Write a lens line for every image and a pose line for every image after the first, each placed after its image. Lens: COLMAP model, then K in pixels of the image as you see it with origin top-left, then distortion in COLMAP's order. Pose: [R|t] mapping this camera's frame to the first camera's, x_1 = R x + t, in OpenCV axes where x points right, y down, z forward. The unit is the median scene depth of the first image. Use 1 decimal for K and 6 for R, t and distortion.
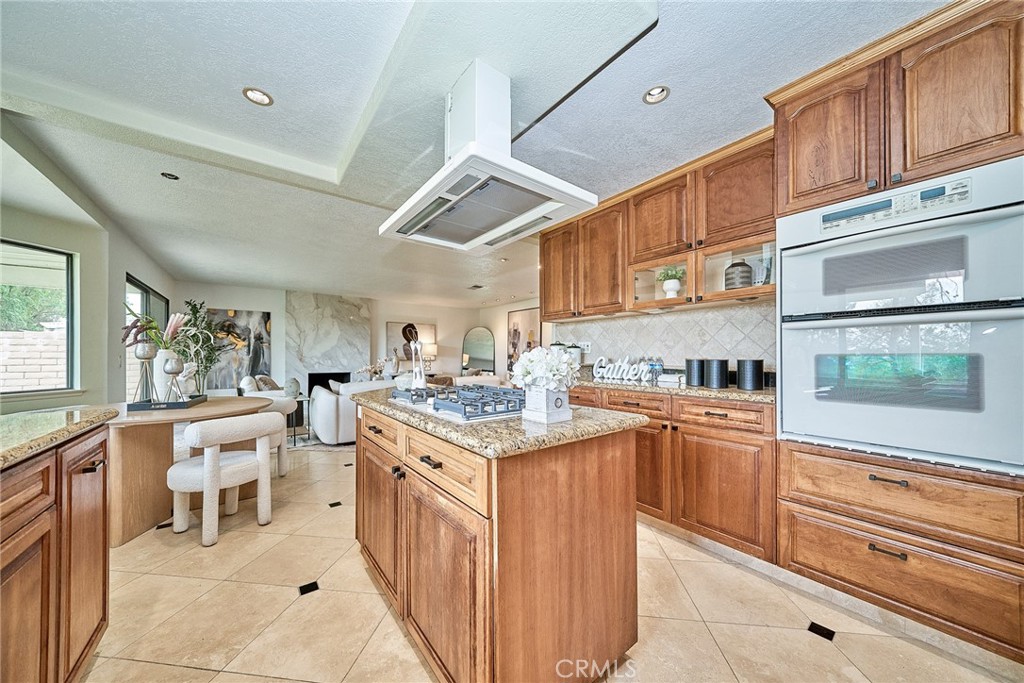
lens RADIAL K [[357.4, 0, 508.6], [0, 357.4, 356.6], [0, 0, 1]] dist [0.000280, -0.000030]
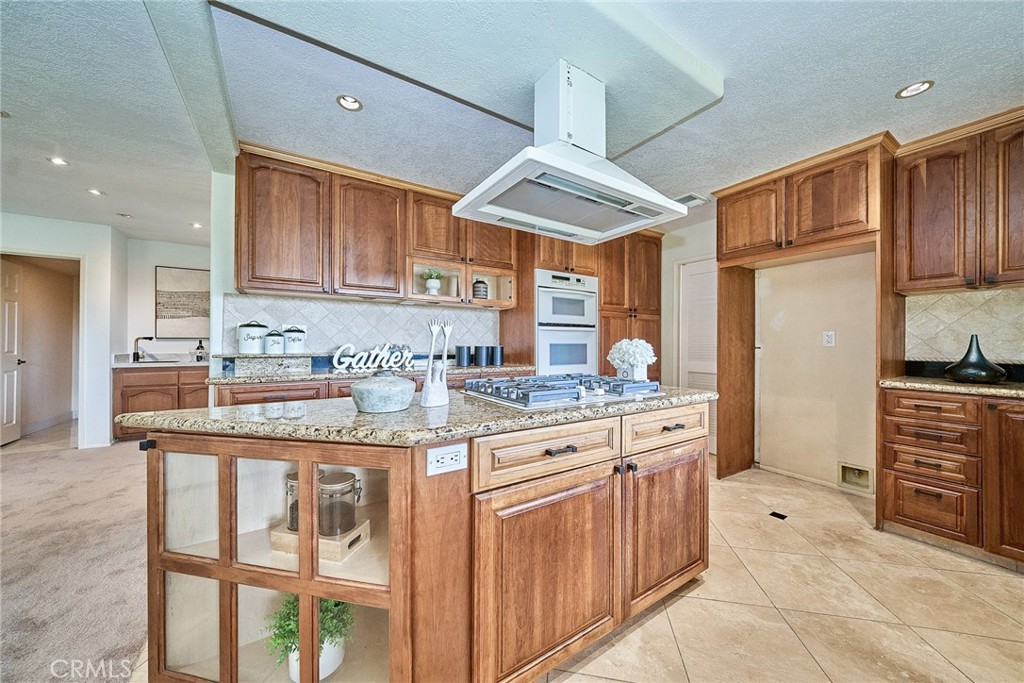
lens RADIAL K [[345.3, 0, 510.3], [0, 345.3, 343.9], [0, 0, 1]] dist [0.000125, -0.000008]
pose [[0.075434, -0.002057, 0.997149, -0.754307], [-0.001582, 0.999996, 0.002182, -0.004152], [-0.997150, -0.001742, 0.075431, 0.750372]]
